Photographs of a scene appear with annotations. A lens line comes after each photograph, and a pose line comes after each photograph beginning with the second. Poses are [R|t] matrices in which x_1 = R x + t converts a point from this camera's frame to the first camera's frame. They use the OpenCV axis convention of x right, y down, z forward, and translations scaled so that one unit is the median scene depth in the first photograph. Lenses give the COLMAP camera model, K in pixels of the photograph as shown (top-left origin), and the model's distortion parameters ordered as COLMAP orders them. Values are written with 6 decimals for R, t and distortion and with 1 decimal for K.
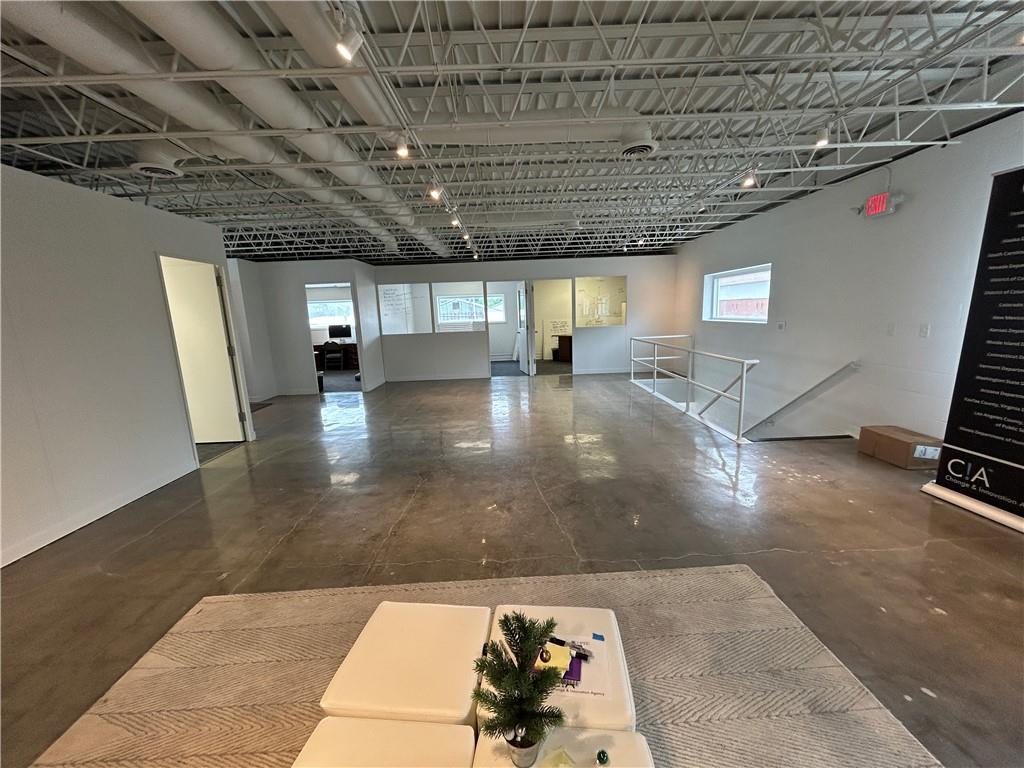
lens RADIAL K [[417.0, 0, 511.4], [0, 417.0, 388.7], [0, 0, 1]] dist [-0.004299, 0.000801]
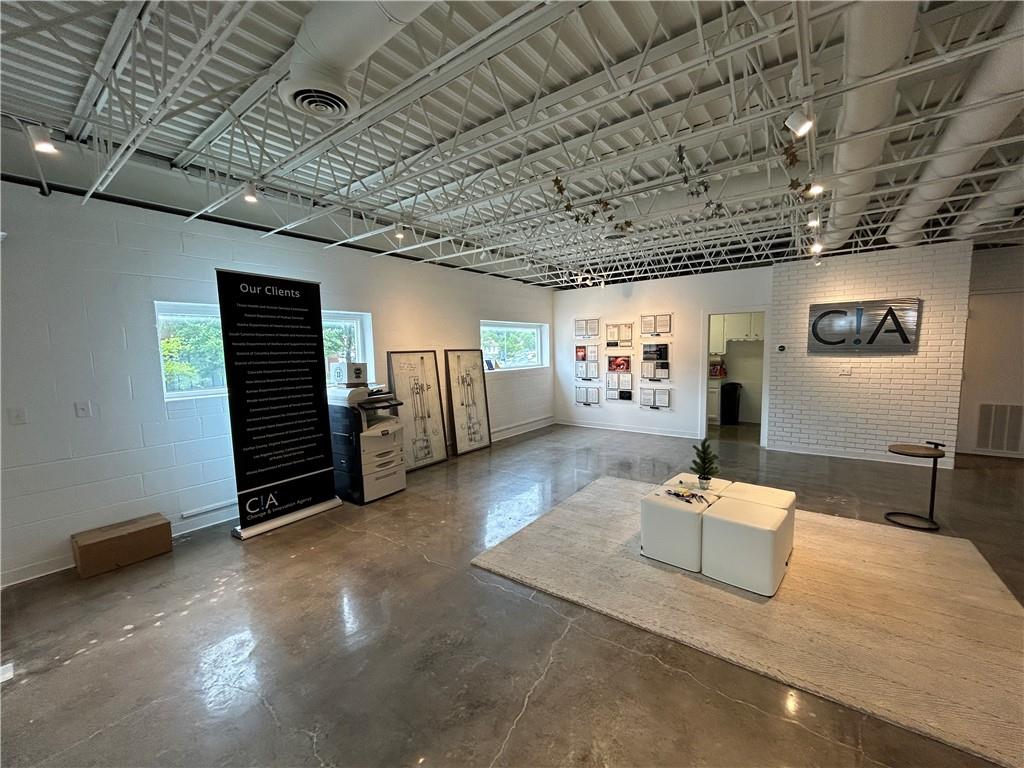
lens RADIAL K [[417.0, 0, 509.7], [0, 417.0, 391.4], [0, 0, 1]] dist [-0.004299, 0.000801]
pose [[-0.783324, -0.006688, 0.621577, -0.146917], [0.167358, 0.960750, 0.221246, -0.155029], [-0.598660, 0.277333, -0.751460, 0.788178]]
